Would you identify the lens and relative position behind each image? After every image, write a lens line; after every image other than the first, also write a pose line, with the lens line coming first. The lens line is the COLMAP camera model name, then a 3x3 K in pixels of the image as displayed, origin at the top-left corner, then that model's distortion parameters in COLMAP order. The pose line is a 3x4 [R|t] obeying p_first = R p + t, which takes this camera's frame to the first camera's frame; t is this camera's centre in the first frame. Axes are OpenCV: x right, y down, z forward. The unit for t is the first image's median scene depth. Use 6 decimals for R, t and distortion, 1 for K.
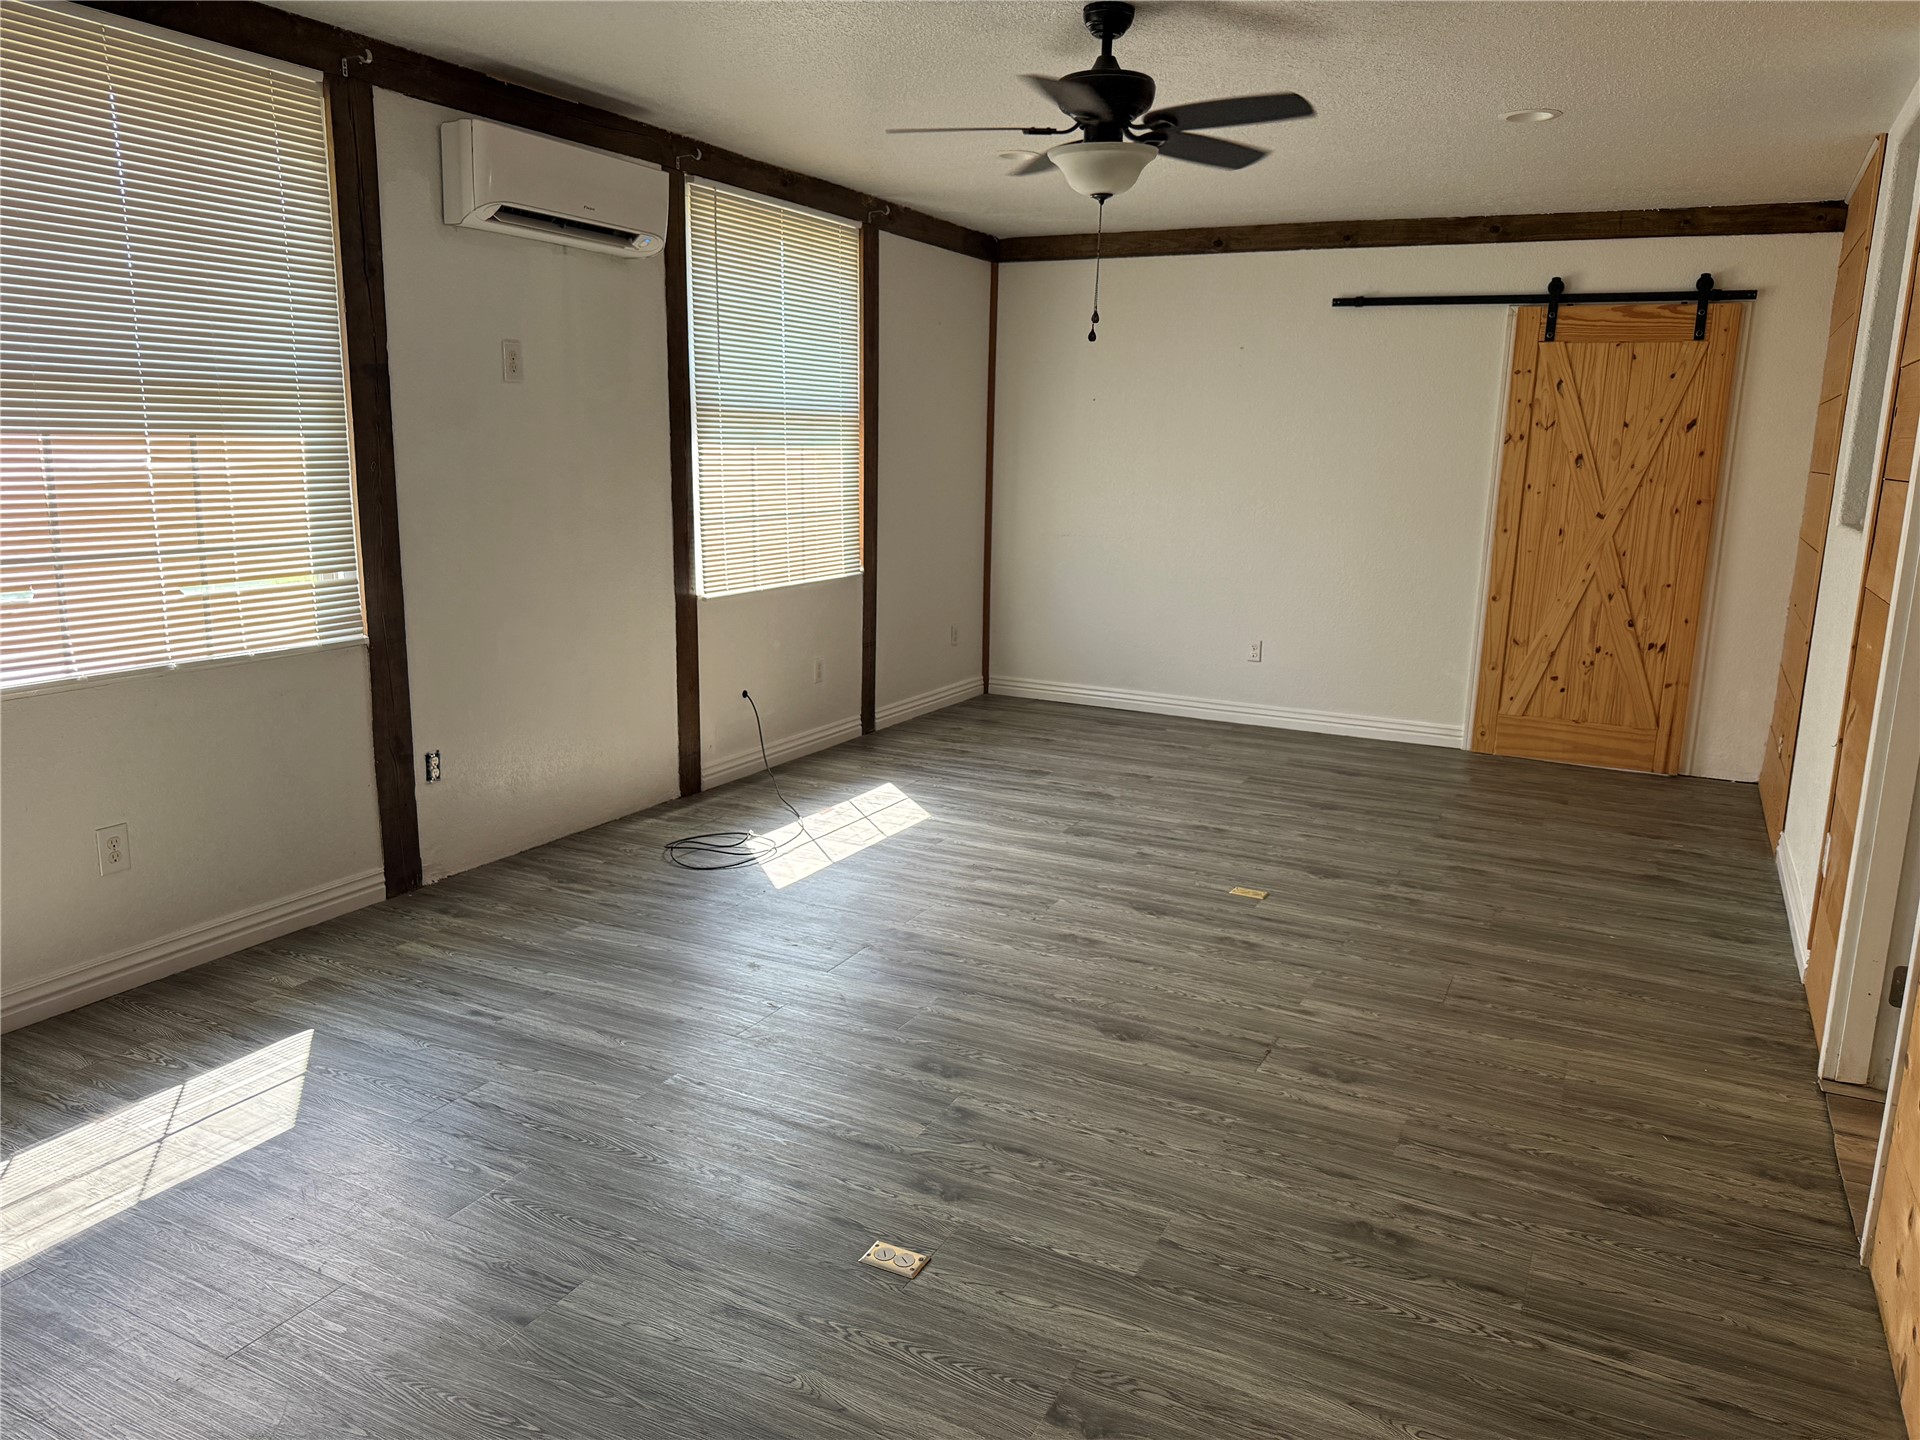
lens RADIAL K [[1367.8, 0, 956.4], [0, 1367.8, 729.1], [0, 0, 1]] dist [0.044436, -0.009415]
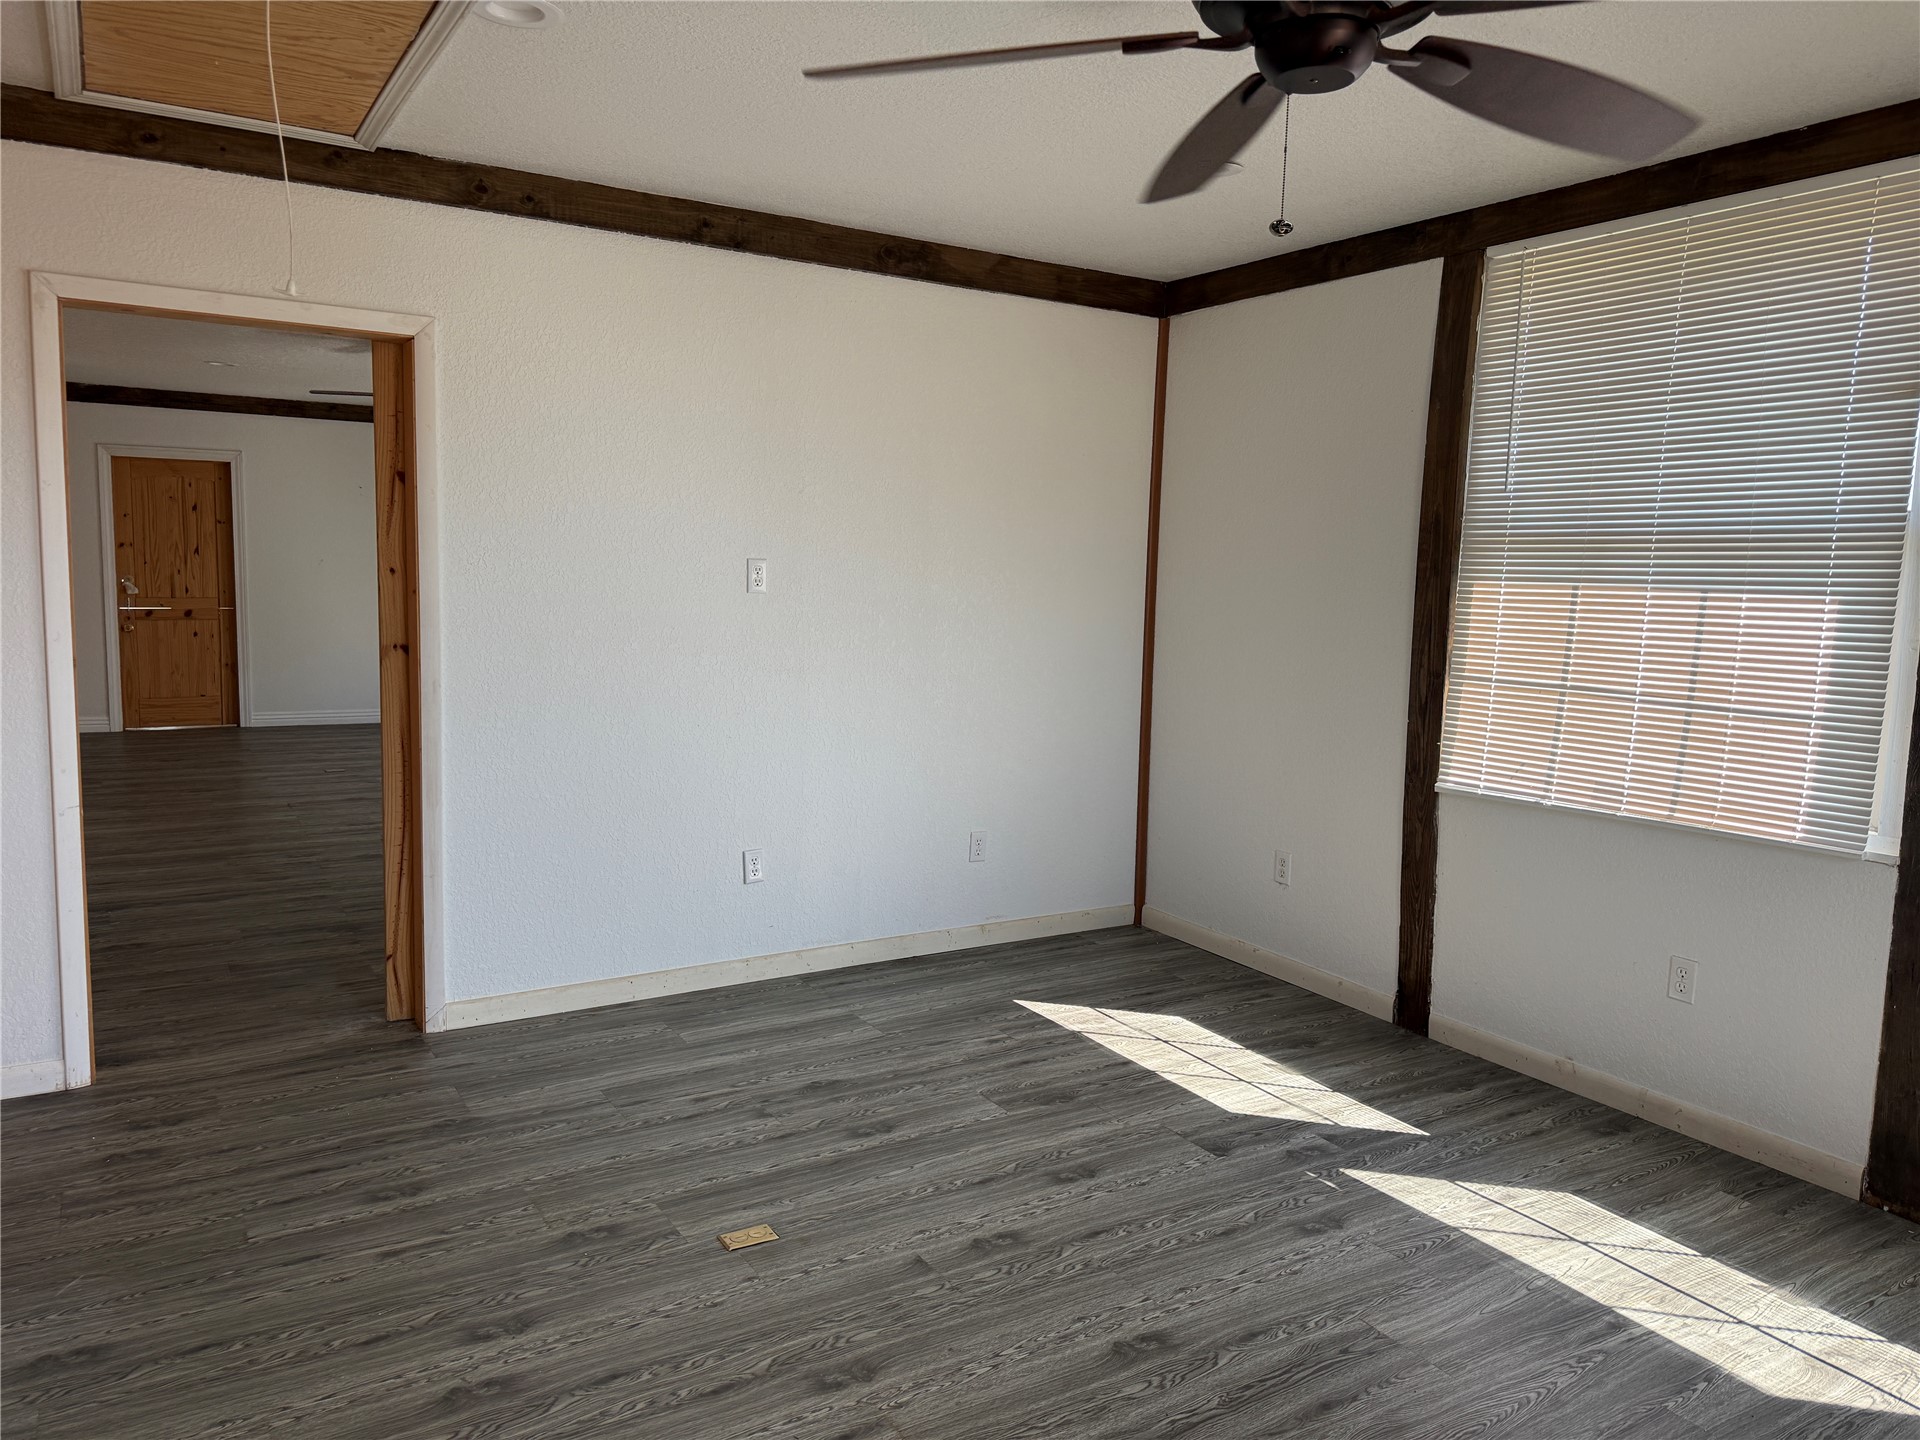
lens RADIAL K [[1367.8, 0, 955.7], [0, 1367.8, 711.7], [0, 0, 1]] dist [0.044436, -0.009415]
pose [[-0.513235, 0.065204, -0.855768, 1.348084], [-0.213024, 0.956229, 0.200617, -0.508138], [0.831391, 0.285263, -0.476880, 2.497621]]
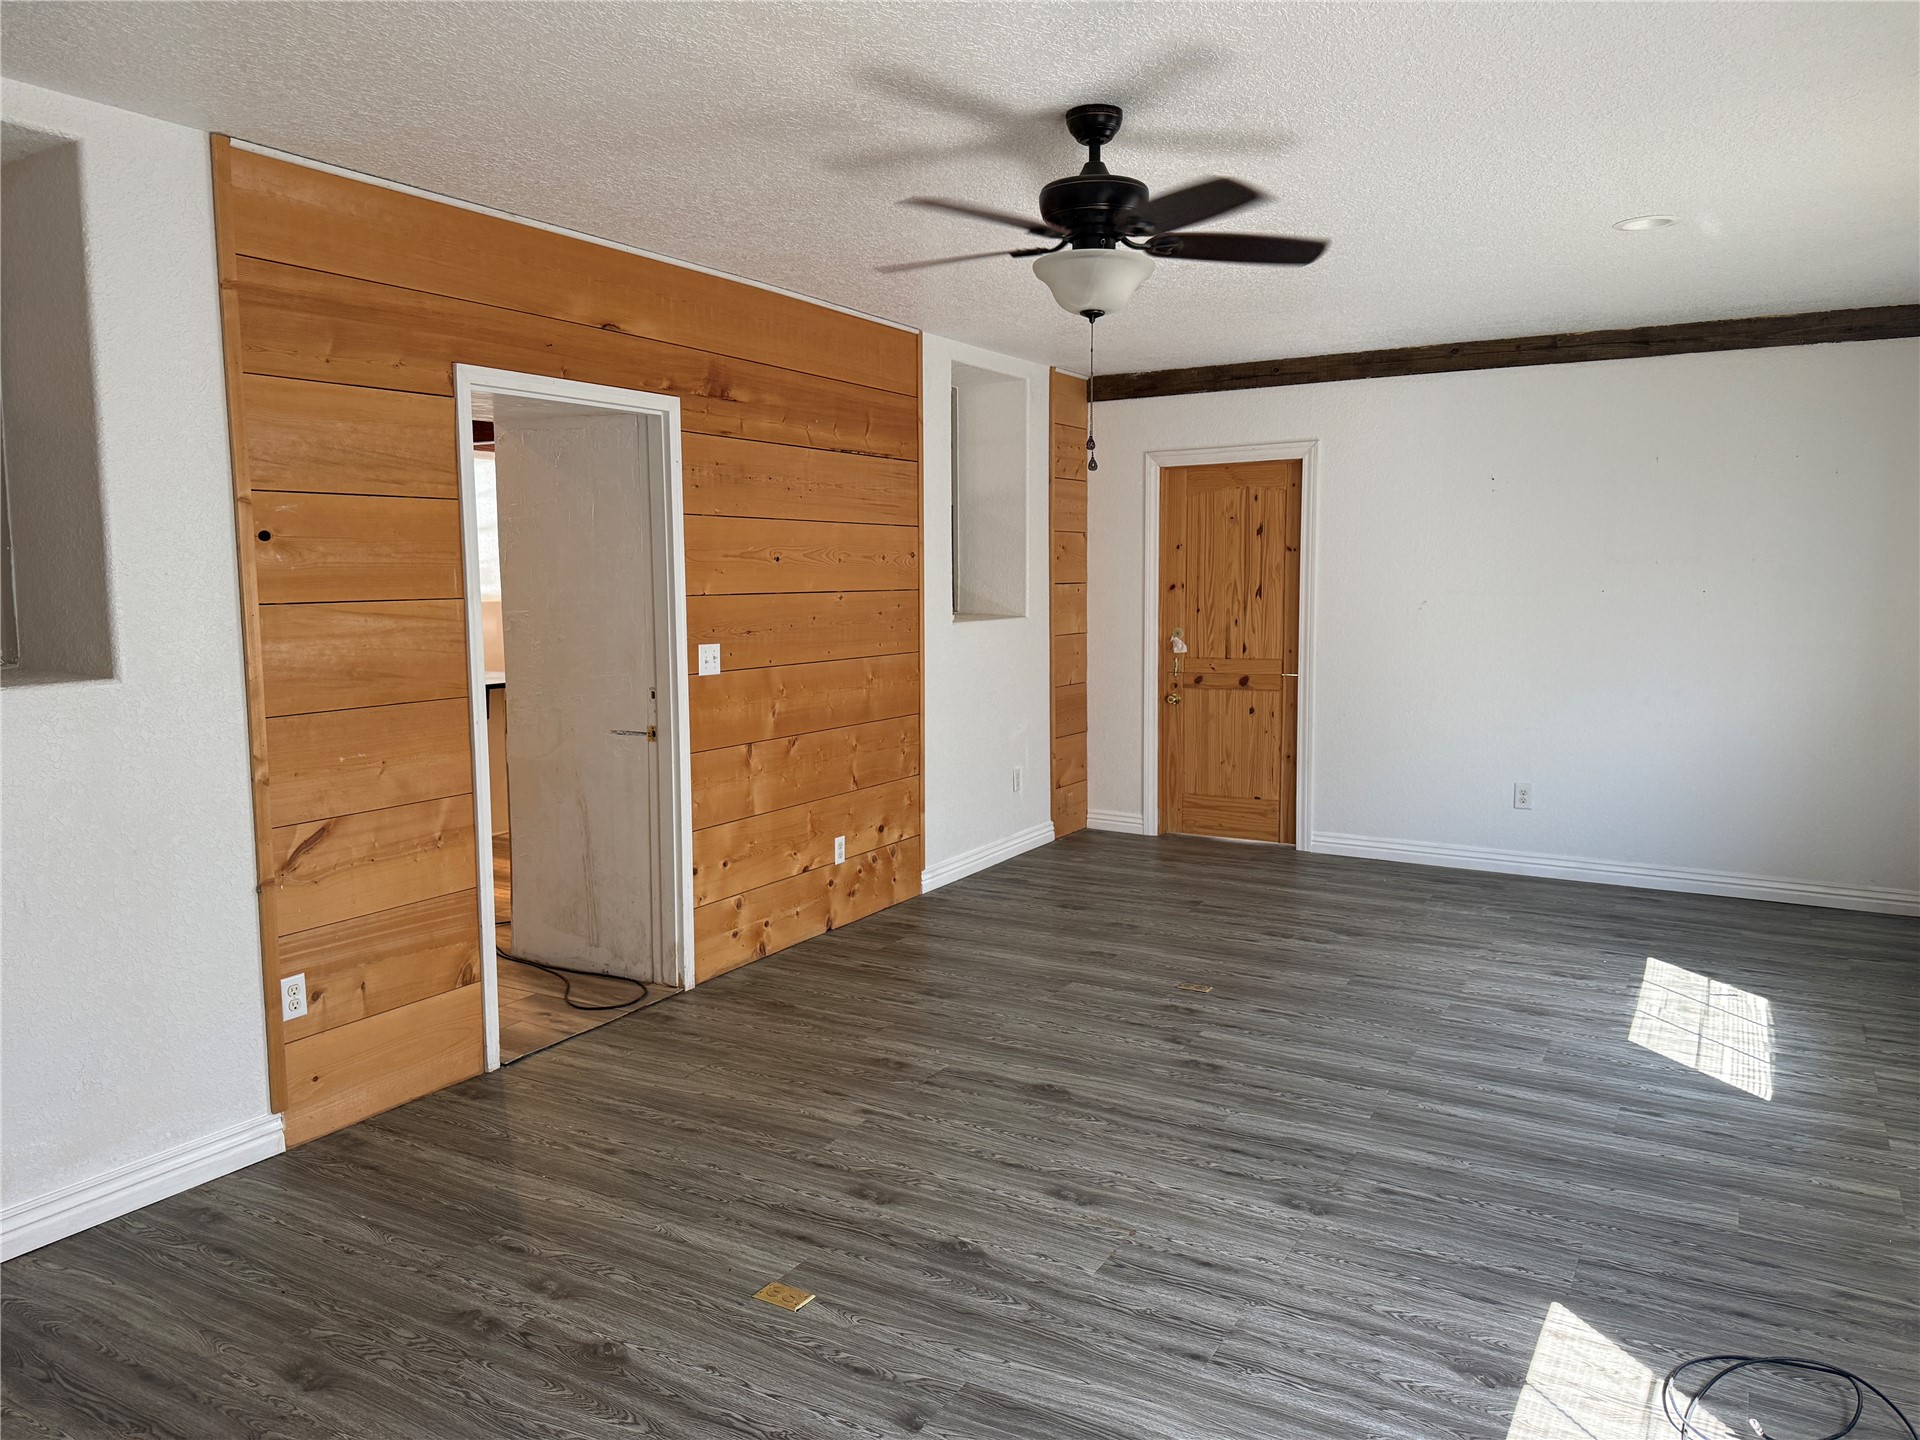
lens RADIAL K [[1367.8, 0, 962.9], [0, 1367.8, 715.2], [0, 0, 1]] dist [0.044436, -0.009415]
pose [[-0.998535, -0.022225, 0.049336, 0.126243], [-0.005568, 0.949119, 0.314868, -0.380538], [-0.053824, 0.314132, -0.947853, 1.753761]]
